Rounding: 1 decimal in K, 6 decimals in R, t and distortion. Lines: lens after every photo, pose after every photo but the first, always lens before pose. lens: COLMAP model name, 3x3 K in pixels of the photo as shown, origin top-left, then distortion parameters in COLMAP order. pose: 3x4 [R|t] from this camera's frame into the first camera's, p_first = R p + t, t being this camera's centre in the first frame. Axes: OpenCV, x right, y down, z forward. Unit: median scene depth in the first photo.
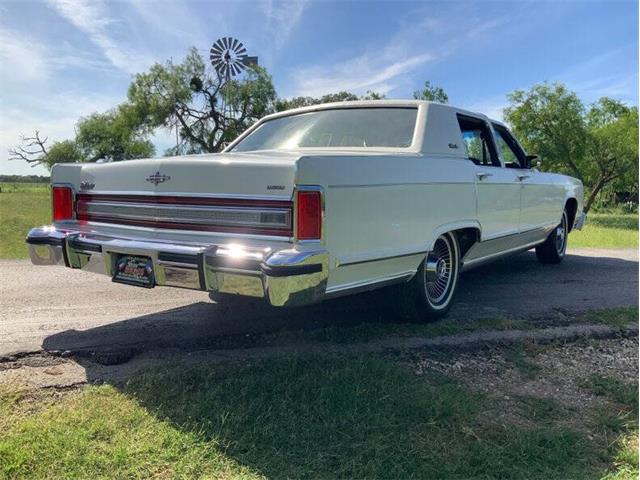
lens RADIAL K [[533.7, 0, 330.7], [0, 533.7, 248.6], [0, 0, 1]] dist [0.092039, -0.147485]
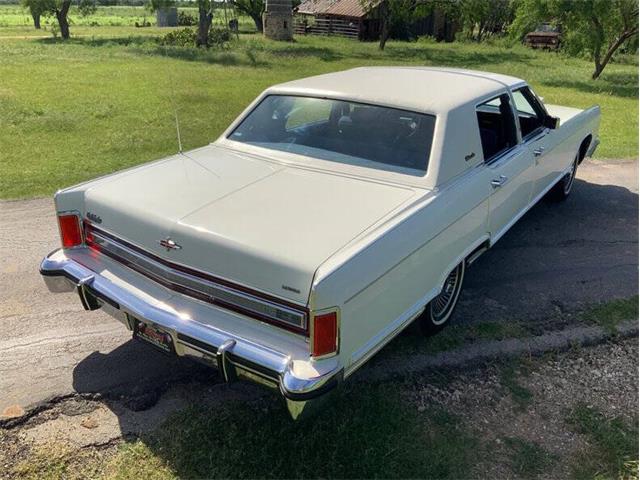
lens RADIAL K [[533.7, 0, 330.7], [0, 533.7, 248.6], [0, 0, 1]] dist [0.092039, -0.147485]
pose [[0.999940, 0.009111, 0.006021, -0.028224], [-0.010513, 0.952267, 0.305086, -0.397170], [-0.002954, -0.305131, 0.952306, 0.052507]]
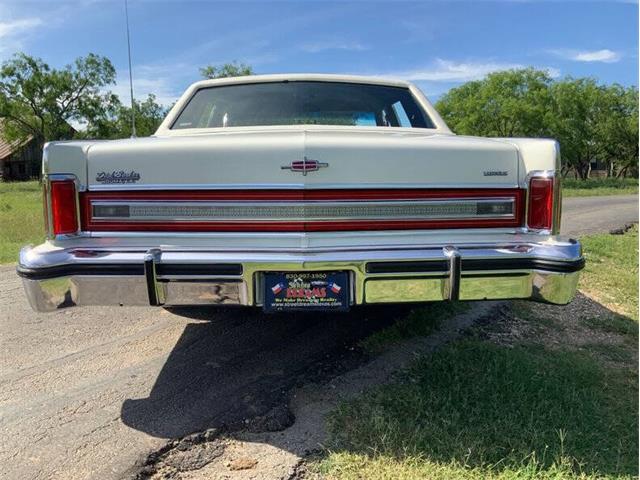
lens RADIAL K [[525.7, 0, 320.6], [0, 525.7, 239.2], [0, 0, 1]] dist [-0.010756, -0.005794]
pose [[0.799917, -0.099751, 0.591762, -0.691205], [0.079720, 0.995012, 0.059963, -0.065250], [-0.594792, -0.000790, 0.803880, 0.379400]]
